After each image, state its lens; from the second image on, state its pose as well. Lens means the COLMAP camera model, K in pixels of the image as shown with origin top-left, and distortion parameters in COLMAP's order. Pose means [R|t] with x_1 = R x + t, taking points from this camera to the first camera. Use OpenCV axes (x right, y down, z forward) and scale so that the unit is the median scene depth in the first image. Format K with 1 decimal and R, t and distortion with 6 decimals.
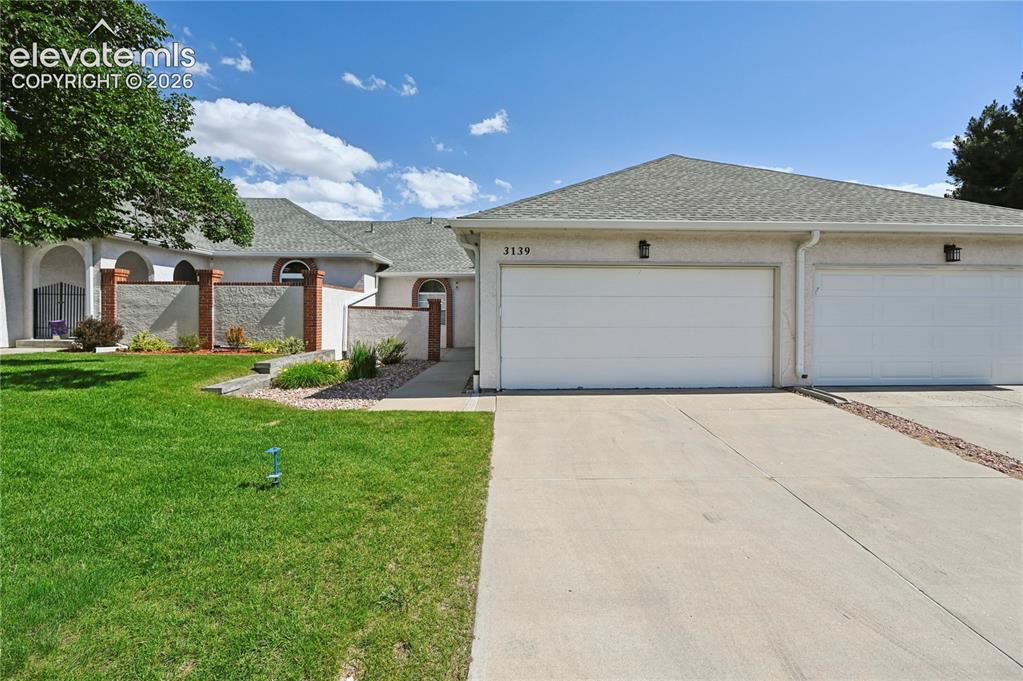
lens RADIAL K [[410.7, 0, 535.3], [0, 410.7, 313.2], [0, 0, 1]] dist [-0.000980, -0.000114]
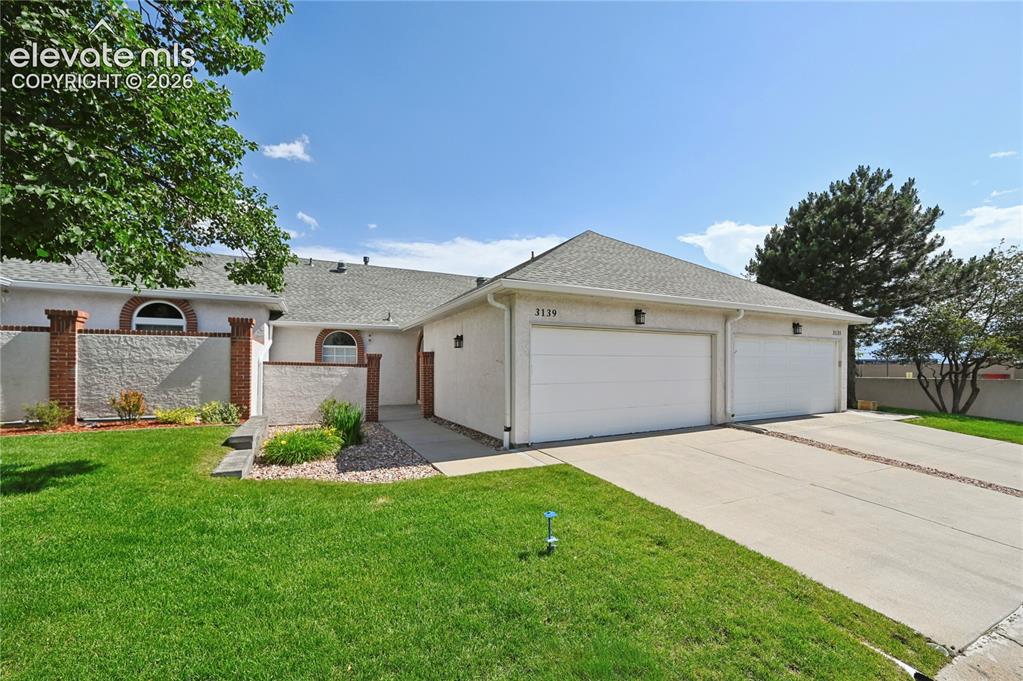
lens RADIAL K [[405.7, 0, 536.4], [0, 405.7, 361.7], [0, 0, 1]] dist [-0.003766, -0.000275]
pose [[0.907722, 0.000952, 0.419571, -0.488886], [0.002974, 0.999958, -0.008704, -0.014319], [-0.419561, 0.009148, 0.907681, 0.050058]]
